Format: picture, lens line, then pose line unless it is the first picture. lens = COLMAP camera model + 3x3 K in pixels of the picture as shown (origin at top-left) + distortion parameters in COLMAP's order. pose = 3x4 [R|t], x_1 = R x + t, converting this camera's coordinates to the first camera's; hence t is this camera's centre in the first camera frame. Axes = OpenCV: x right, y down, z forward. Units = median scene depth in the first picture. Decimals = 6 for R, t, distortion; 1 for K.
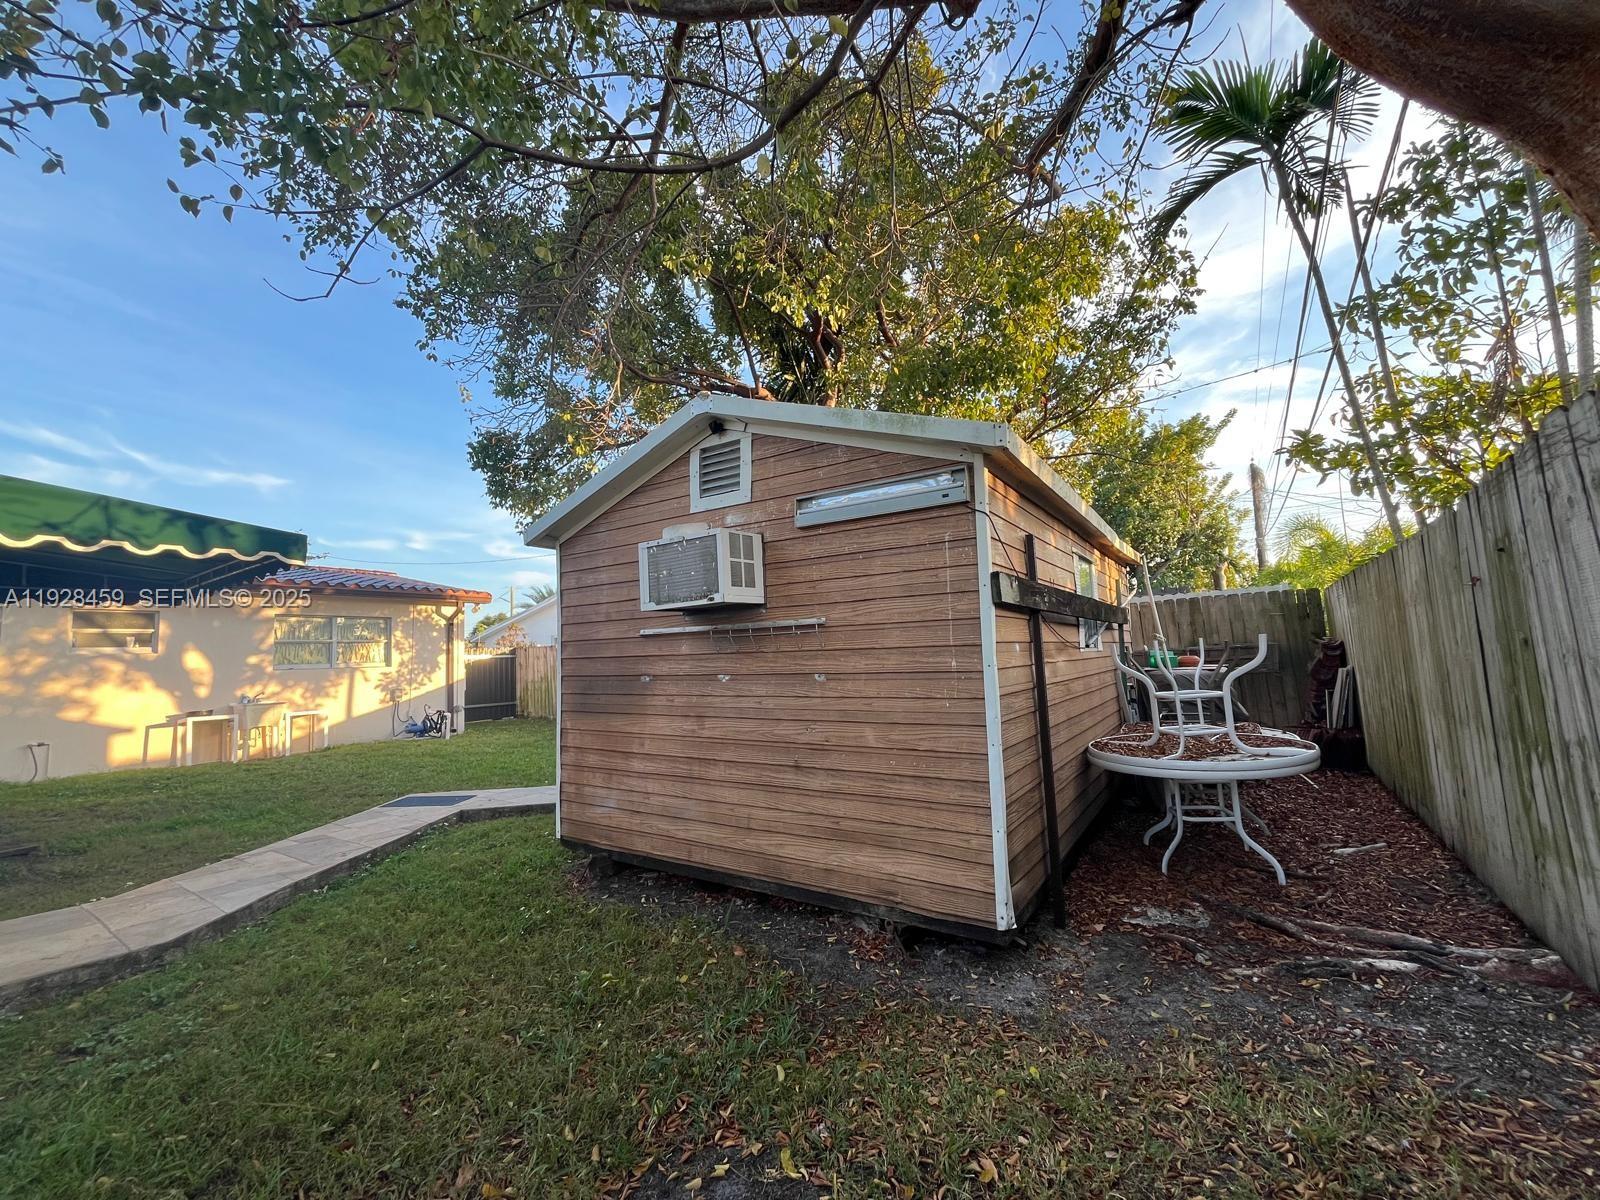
lens RADIAL K [[642.0, 0, 799.0], [0, 642.0, 593.6], [0, 0, 1]] dist [-0.000334, -0.000050]
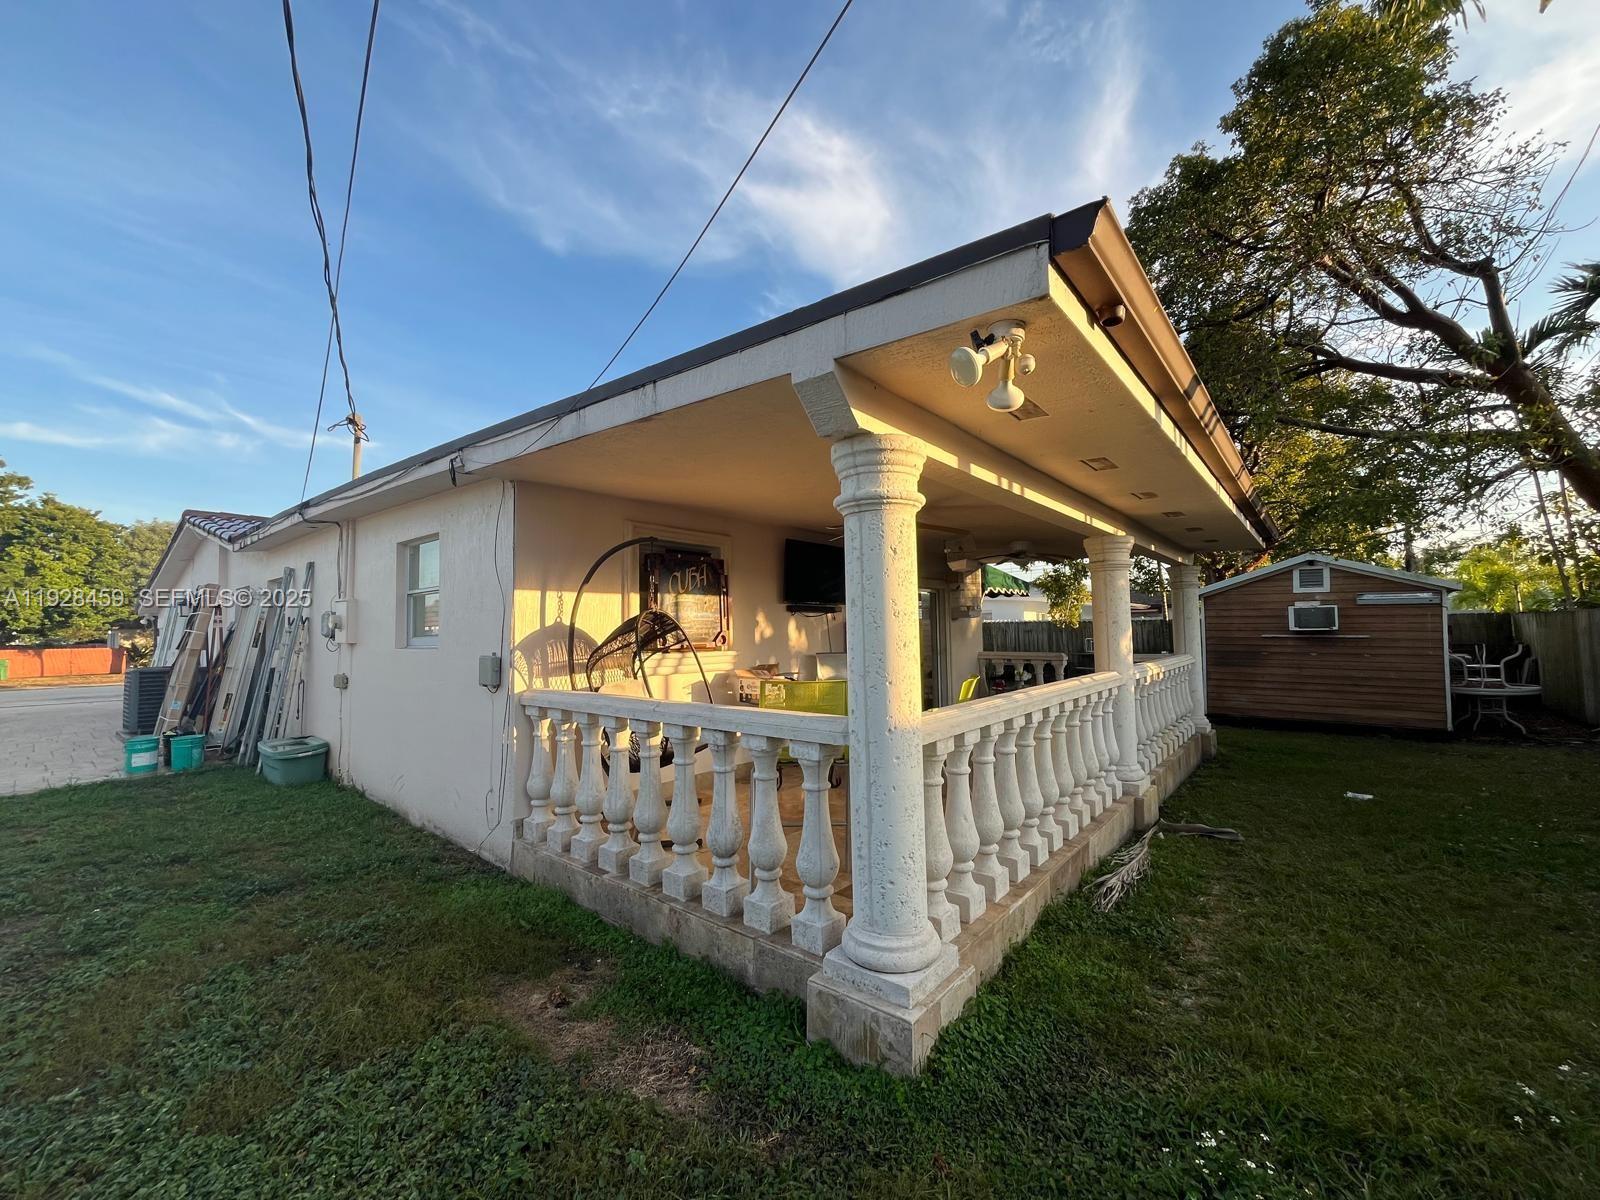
lens RADIAL K [[651.2, 0, 796.5], [0, 651.2, 594.9], [0, 0, 1]] dist [-0.001018, -0.000197]
pose [[0.996259, 0.028487, -0.081585, -2.138653], [-0.024283, 0.998348, 0.052067, -0.220225], [0.082933, -0.049891, 0.995305, -2.002705]]
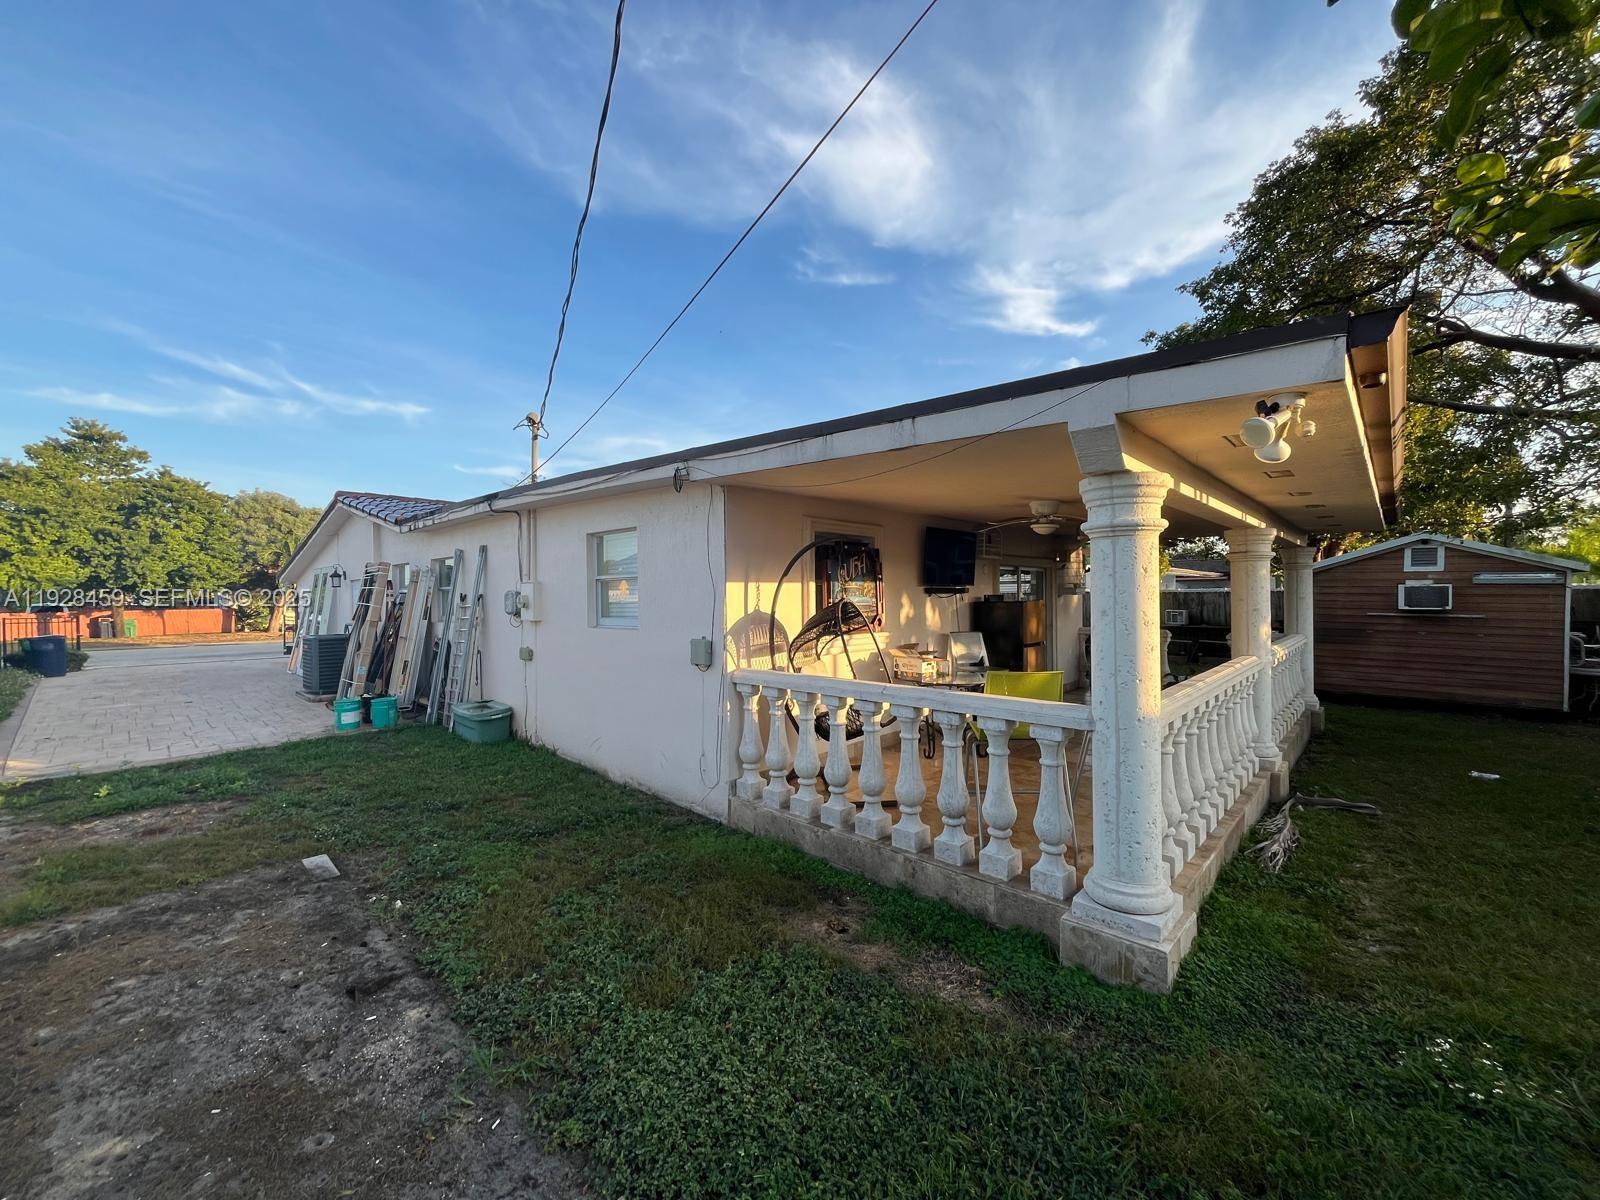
lens RADIAL K [[651.2, 0, 796.5], [0, 651.2, 594.9], [0, 0, 1]] dist [-0.001018, -0.000197]
pose [[0.988897, 0.039153, -0.143349, -2.423958], [-0.023259, 0.993558, 0.110913, -0.286678], [0.146768, -0.106348, 0.983437, -2.188245]]
